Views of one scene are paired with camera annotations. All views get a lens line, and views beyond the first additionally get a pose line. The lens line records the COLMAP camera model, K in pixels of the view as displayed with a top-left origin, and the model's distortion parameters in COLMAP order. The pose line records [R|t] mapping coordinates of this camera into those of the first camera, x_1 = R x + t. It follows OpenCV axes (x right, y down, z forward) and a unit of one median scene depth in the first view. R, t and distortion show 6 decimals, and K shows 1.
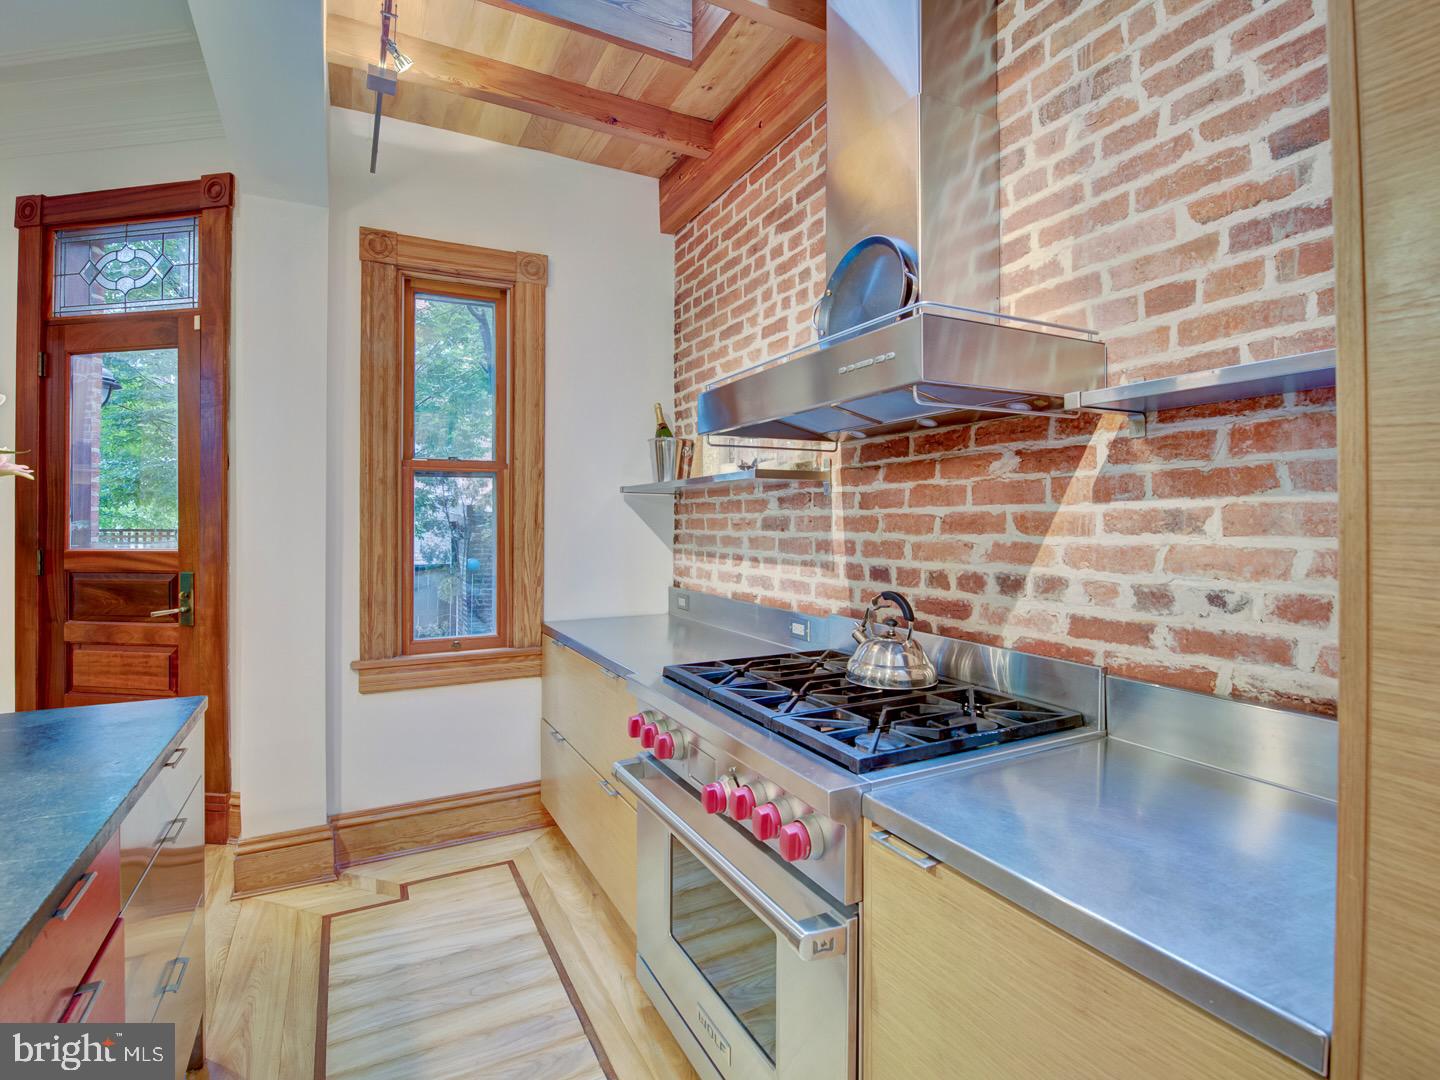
lens RADIAL K [[707.3, 0, 716.0], [0, 707.3, 518.3], [0, 0, 1]] dist [-0.000054, -0.013799]
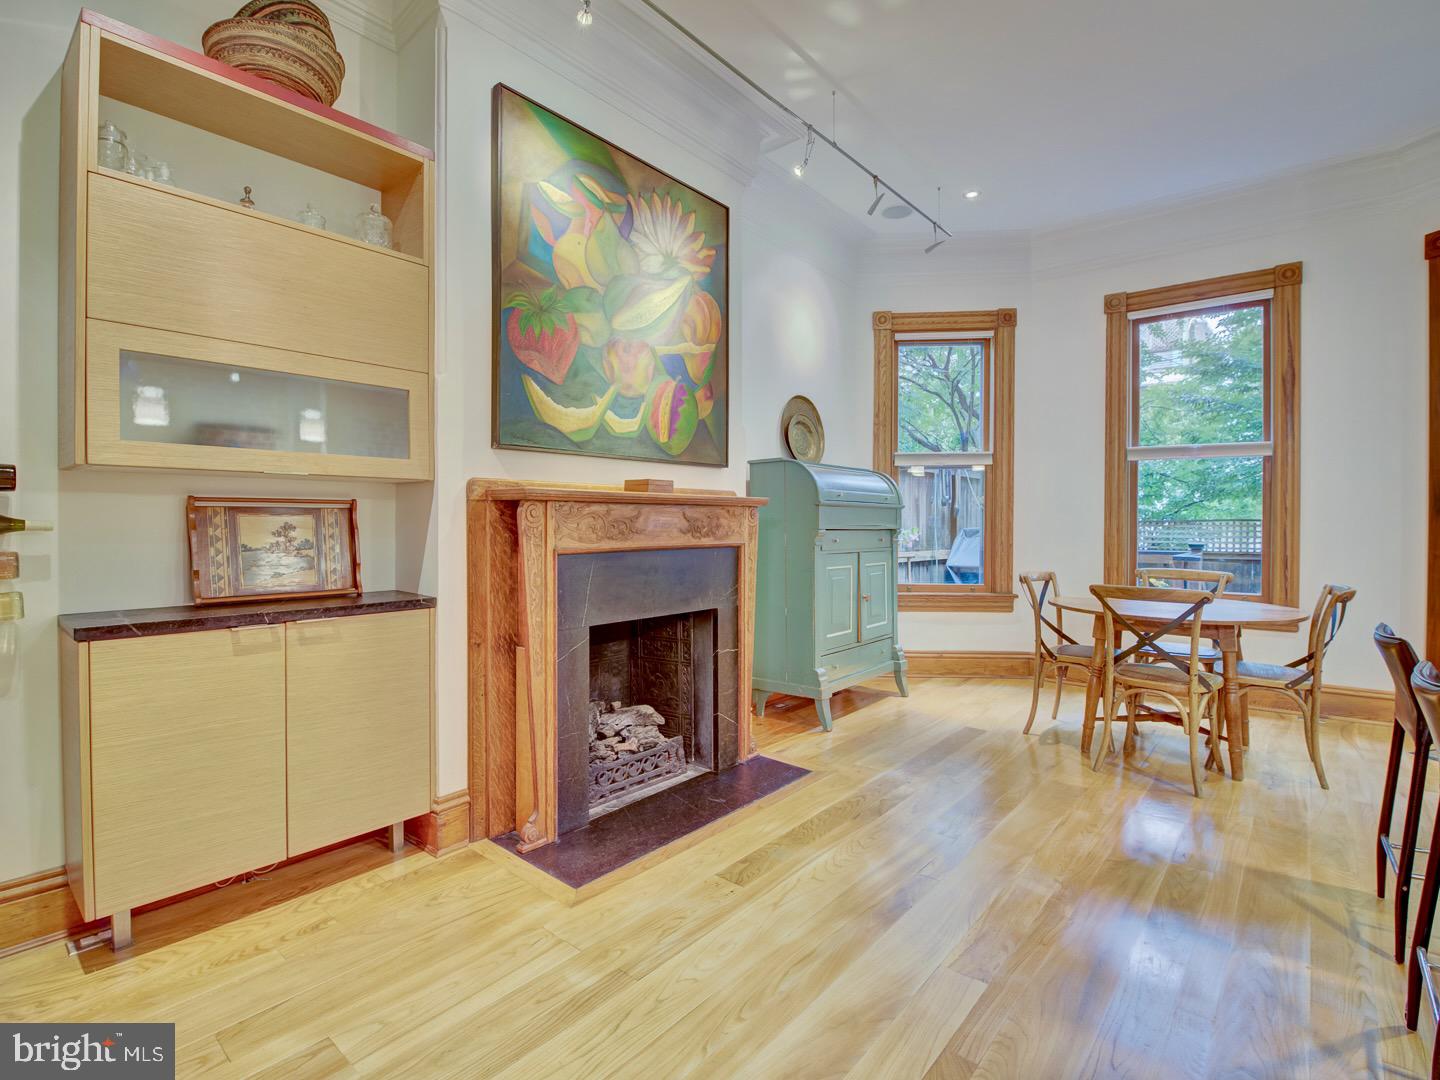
lens RADIAL K [[696.7, 0, 717.6], [0, 696.7, 539.8], [0, 0, 1]] dist [-0.001268, -0.010716]
pose [[0.375188, 0.024411, -0.926627, -0.527588], [0.004746, 0.999589, 0.028254, 0.072970], [0.926937, -0.014999, 0.374918, -1.041633]]
